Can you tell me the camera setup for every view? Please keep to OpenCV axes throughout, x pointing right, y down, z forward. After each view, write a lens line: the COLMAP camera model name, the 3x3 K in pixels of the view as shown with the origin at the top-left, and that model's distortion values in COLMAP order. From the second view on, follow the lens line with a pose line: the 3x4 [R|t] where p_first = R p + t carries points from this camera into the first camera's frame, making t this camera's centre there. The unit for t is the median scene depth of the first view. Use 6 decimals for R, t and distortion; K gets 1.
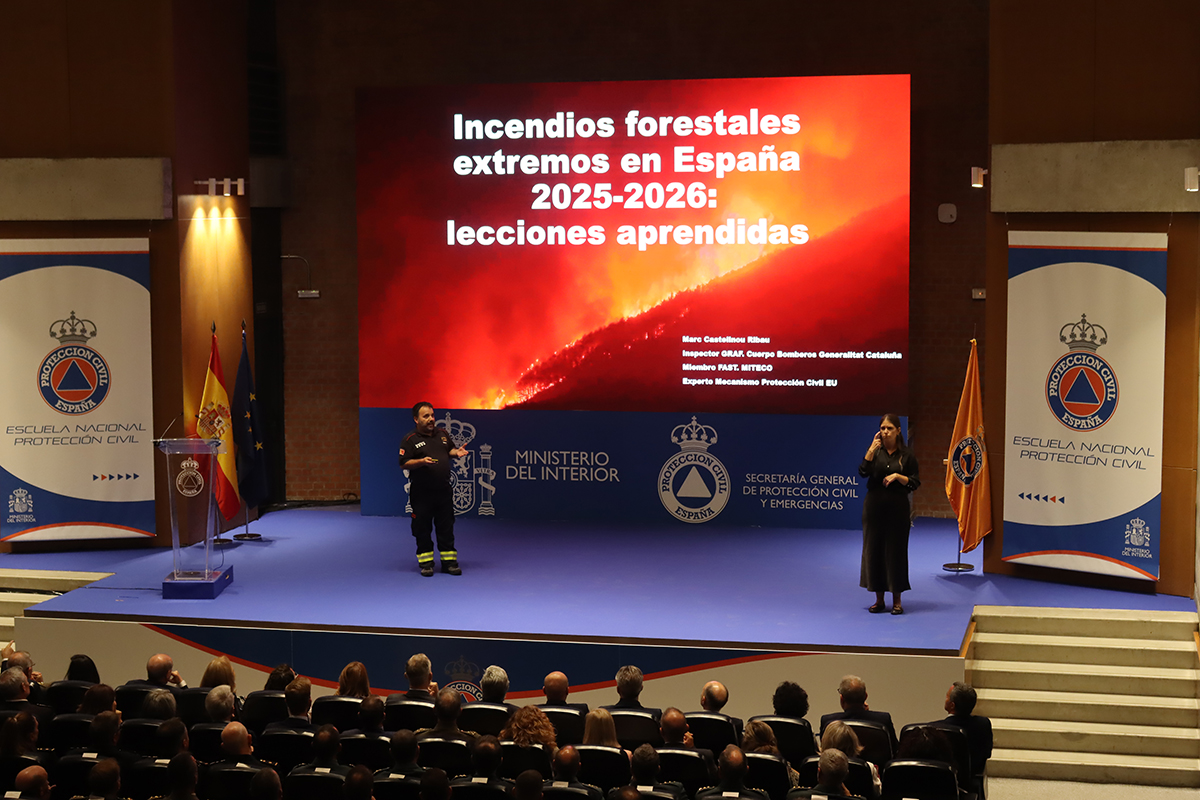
lens RADIAL K [[2002.9, 0, 600.0], [0, 2002.9, 400.0], [0, 0, 1]] dist [-0.017545, -0.220035]
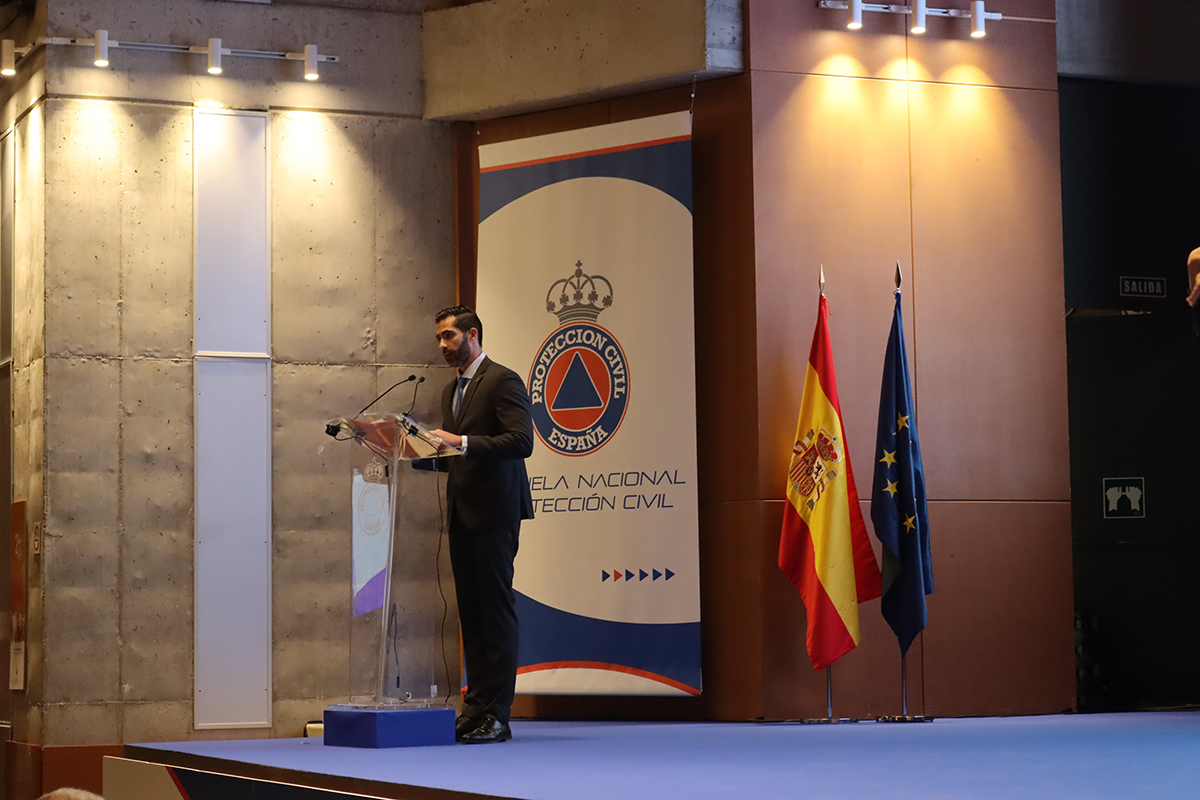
lens RADIAL K [[2809.0, 0, 600.0], [0, 2809.0, 400.0], [0, 0, 1]] dist [-0.063017, 0.651133]
pose [[0.578604, -0.069866, -0.812611, 0.336400], [-0.069694, 0.988445, -0.134608, 0.090075], [0.812626, 0.134519, 0.567049, 0.566307]]
